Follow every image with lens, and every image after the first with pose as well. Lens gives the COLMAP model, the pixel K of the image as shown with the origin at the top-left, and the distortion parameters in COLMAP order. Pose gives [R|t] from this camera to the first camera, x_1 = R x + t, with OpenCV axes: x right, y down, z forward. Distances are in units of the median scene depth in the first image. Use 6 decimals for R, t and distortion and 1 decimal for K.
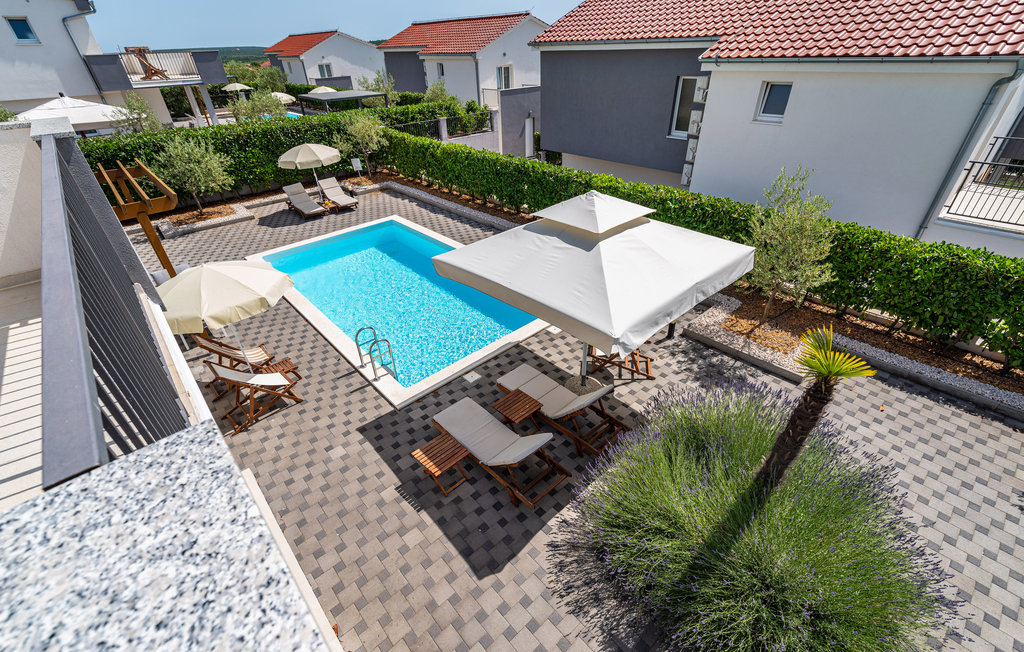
lens RADIAL K [[440.2, 0, 513.5], [0, 440.2, 330.0], [0, 0, 1]] dist [0.010027, 0.000356]
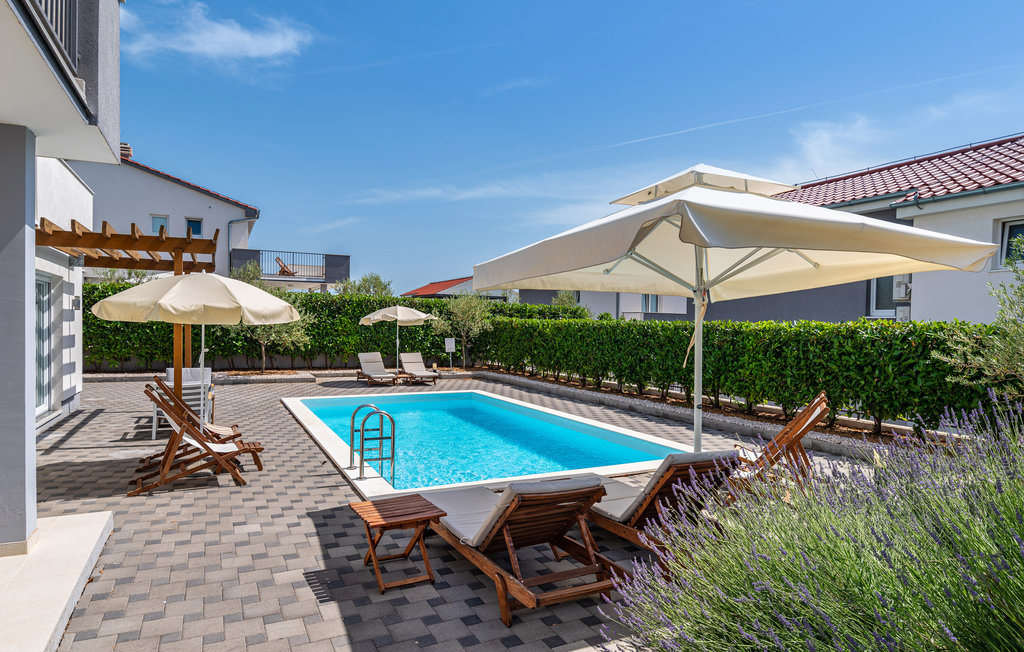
lens RADIAL K [[596.3, 0, 515.8], [0, 596.3, 330.1], [0, 0, 1]] dist [0.002092, 0.001952]
pose [[0.963634, 0.045786, -0.263274, 0.064823], [-0.179528, 0.840682, -0.510905, 0.177954], [0.197937, 0.539590, 0.818330, 0.122178]]
